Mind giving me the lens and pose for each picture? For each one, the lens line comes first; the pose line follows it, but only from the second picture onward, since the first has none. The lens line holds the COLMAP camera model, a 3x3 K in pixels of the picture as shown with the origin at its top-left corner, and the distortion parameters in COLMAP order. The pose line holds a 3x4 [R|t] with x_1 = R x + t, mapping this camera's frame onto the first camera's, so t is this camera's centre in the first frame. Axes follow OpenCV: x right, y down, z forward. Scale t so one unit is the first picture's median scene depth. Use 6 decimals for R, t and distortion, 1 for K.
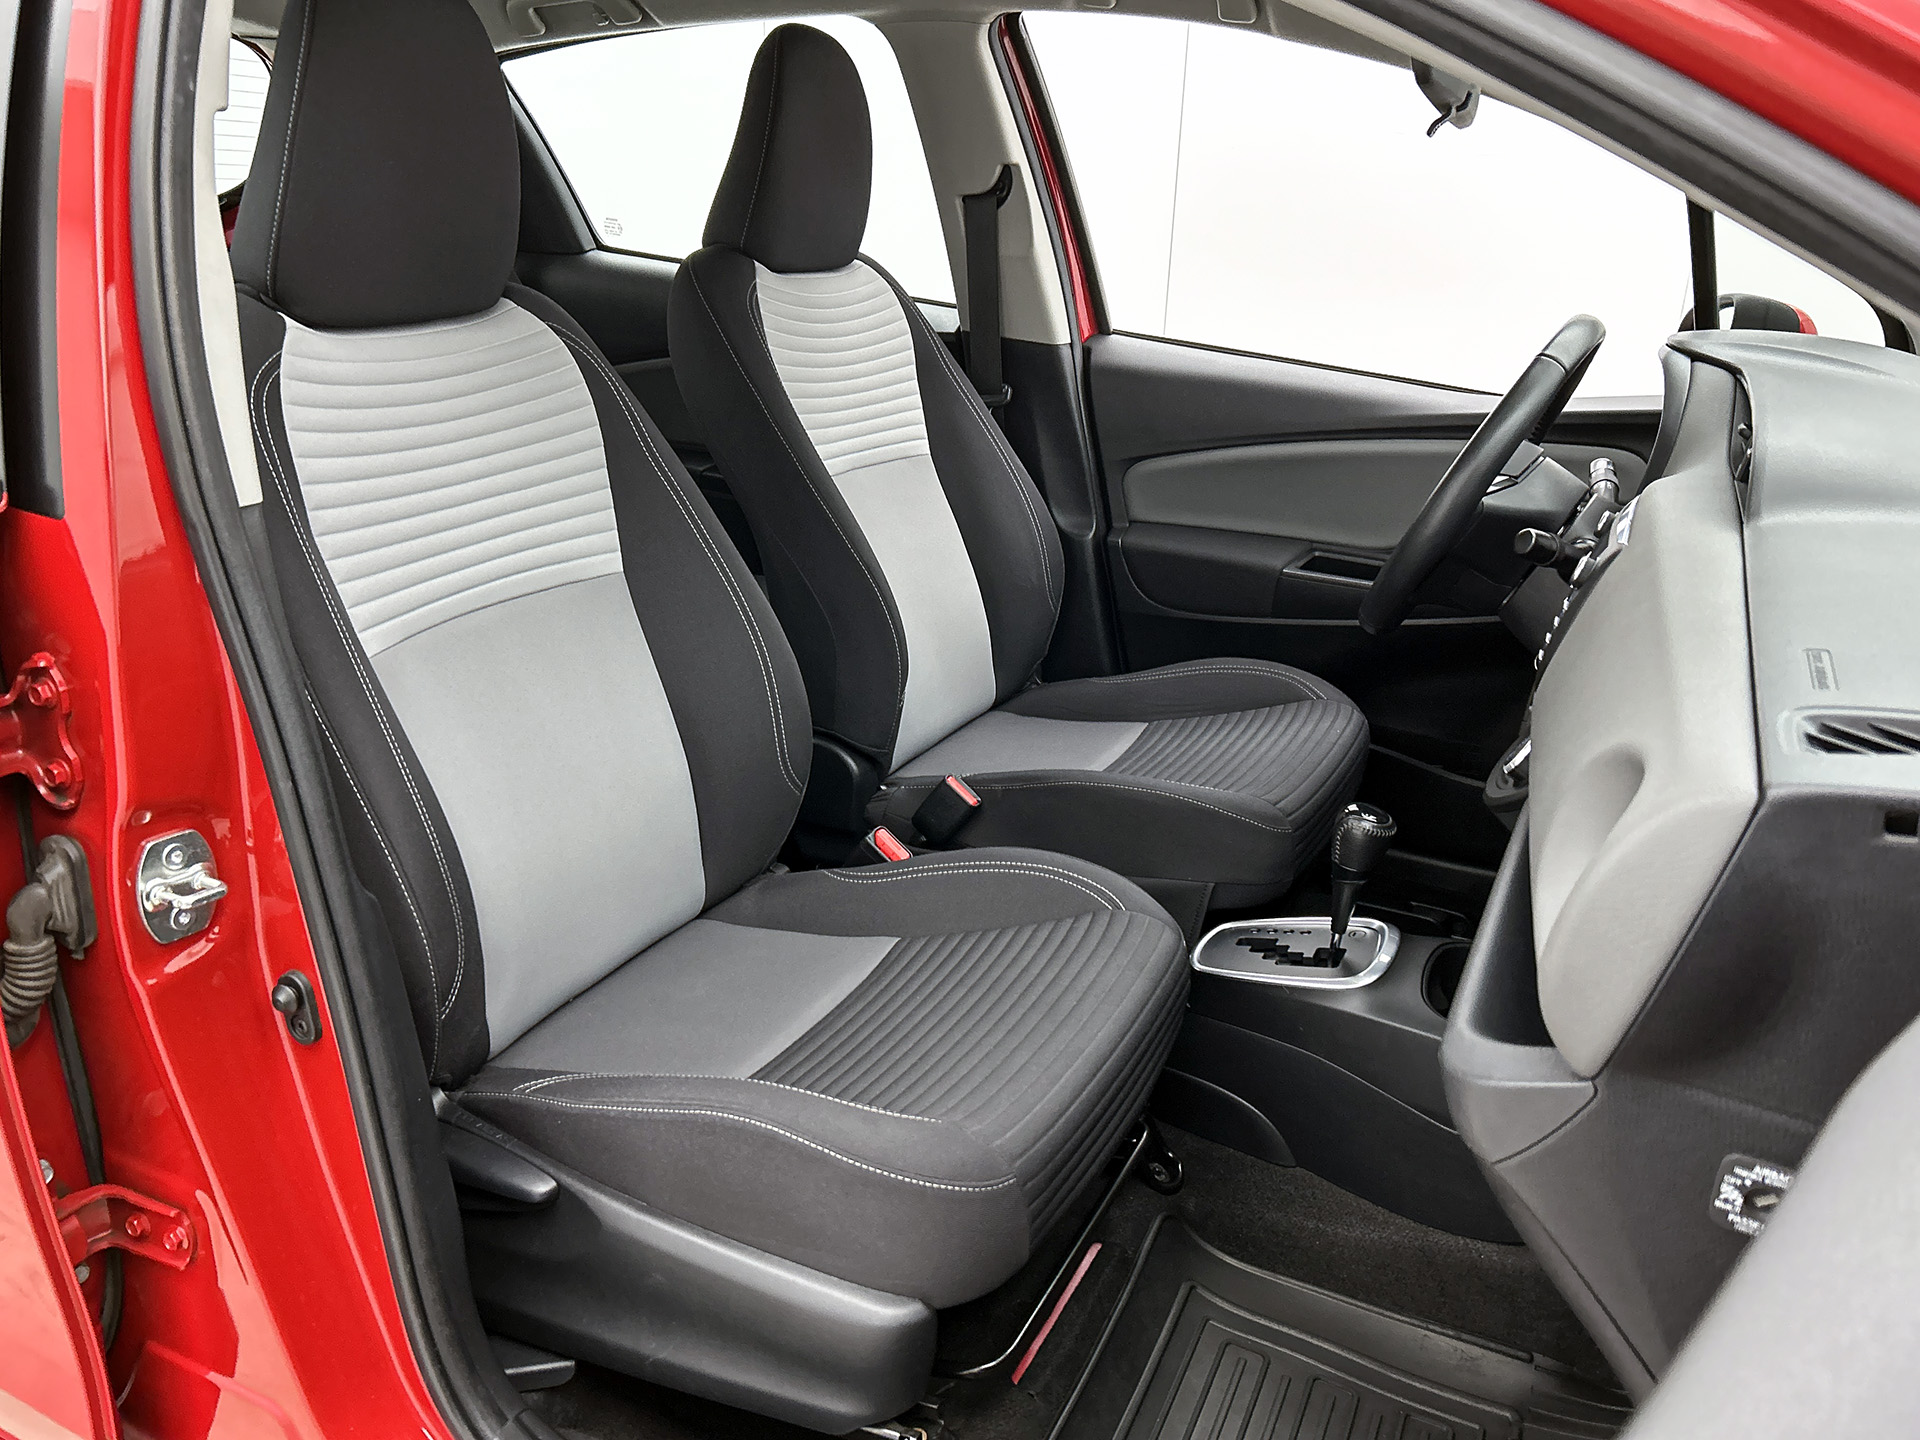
lens RADIAL K [[1471.1, 0, 959.7], [0, 1471.1, 729.1], [0, 0, 1]] dist [0.034571, -0.006023]
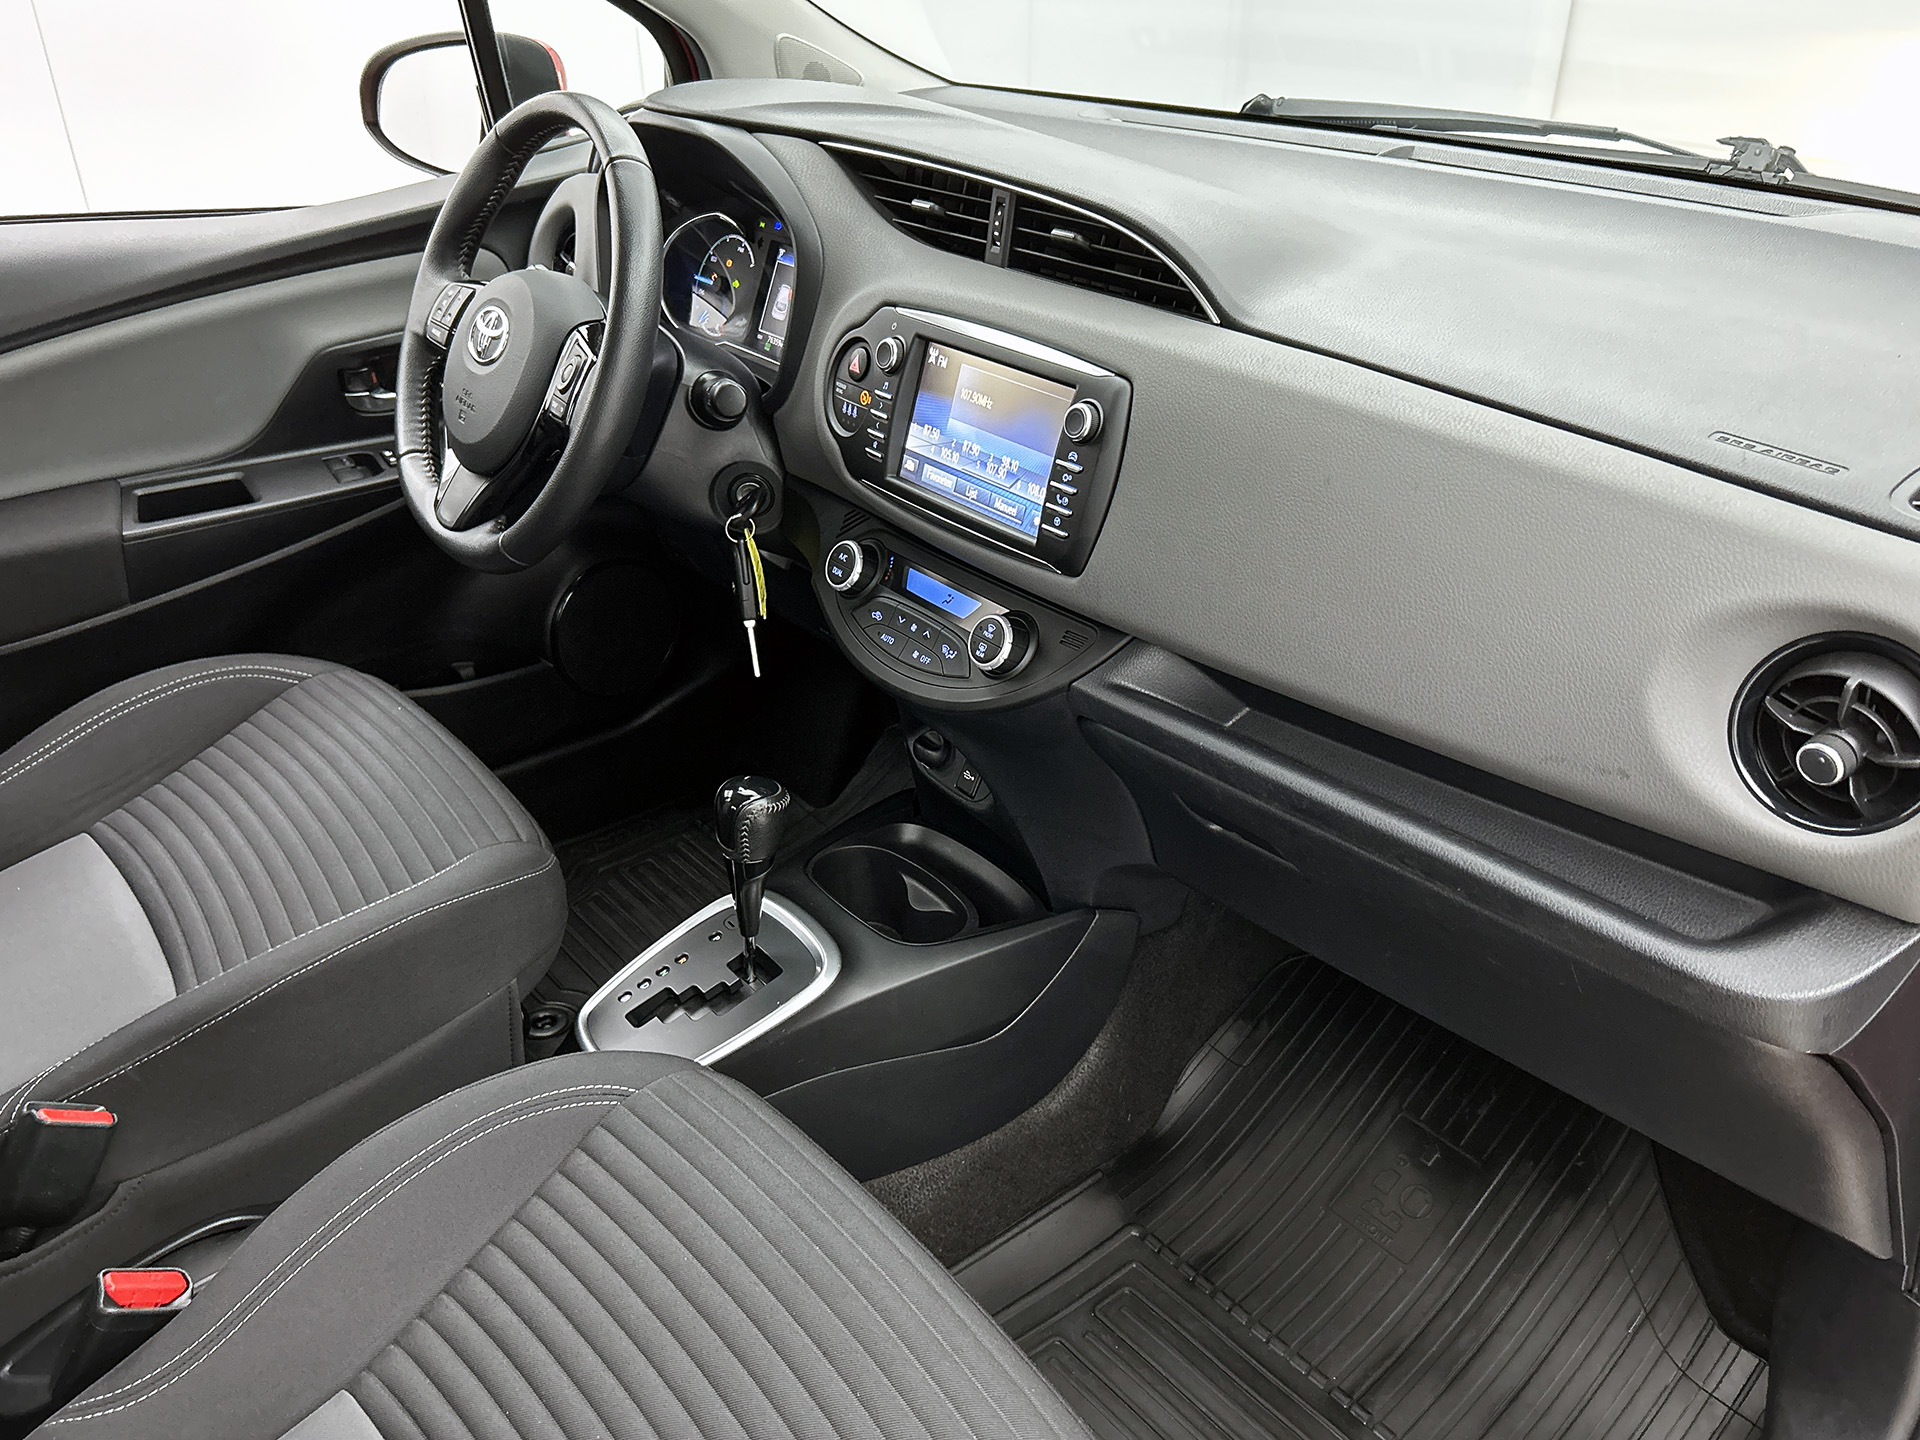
lens RADIAL K [[1471.1, 0, 971.1], [0, 1471.1, 711.0], [0, 0, 1]] dist [0.034571, -0.006023]
pose [[0.414590, -0.464824, 0.782339, -0.231236], [0.317174, 0.879606, 0.354533, -0.188640], [-0.852945, 0.101152, 0.512106, 0.400371]]
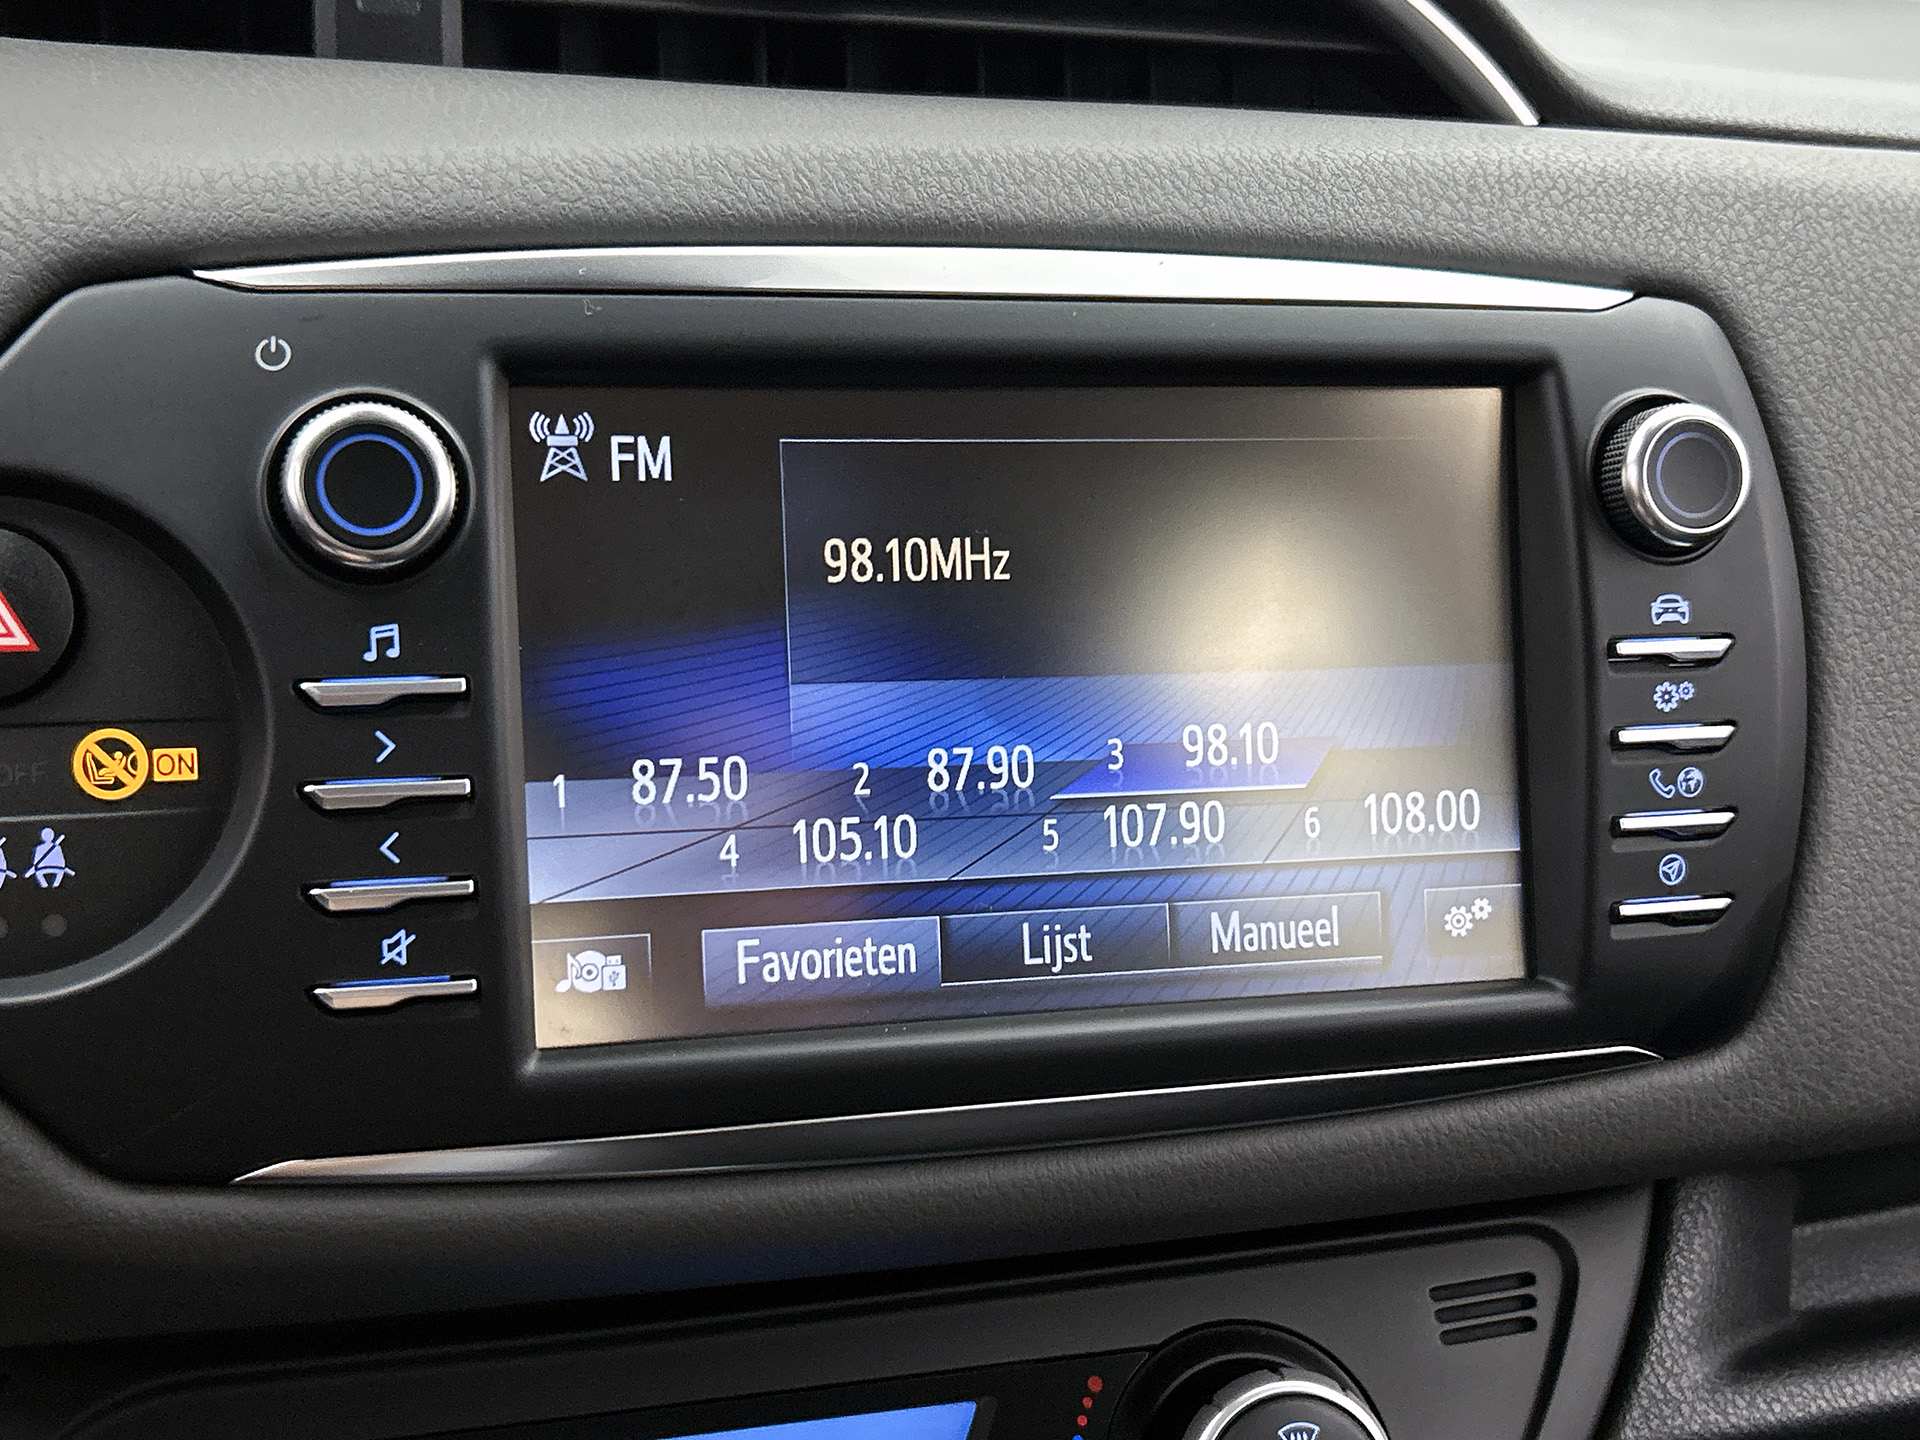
lens RADIAL K [[2324.9, 0, 979.3], [0, 2324.9, 729.0], [0, 0, 1]] dist [0.021769, 0.000000]
pose [[-0.667431, -0.285367, 0.687824, 0.141441], [0.178812, 0.835221, 0.520030, -0.183445], [-0.722885, 0.470075, -0.506426, 0.800501]]
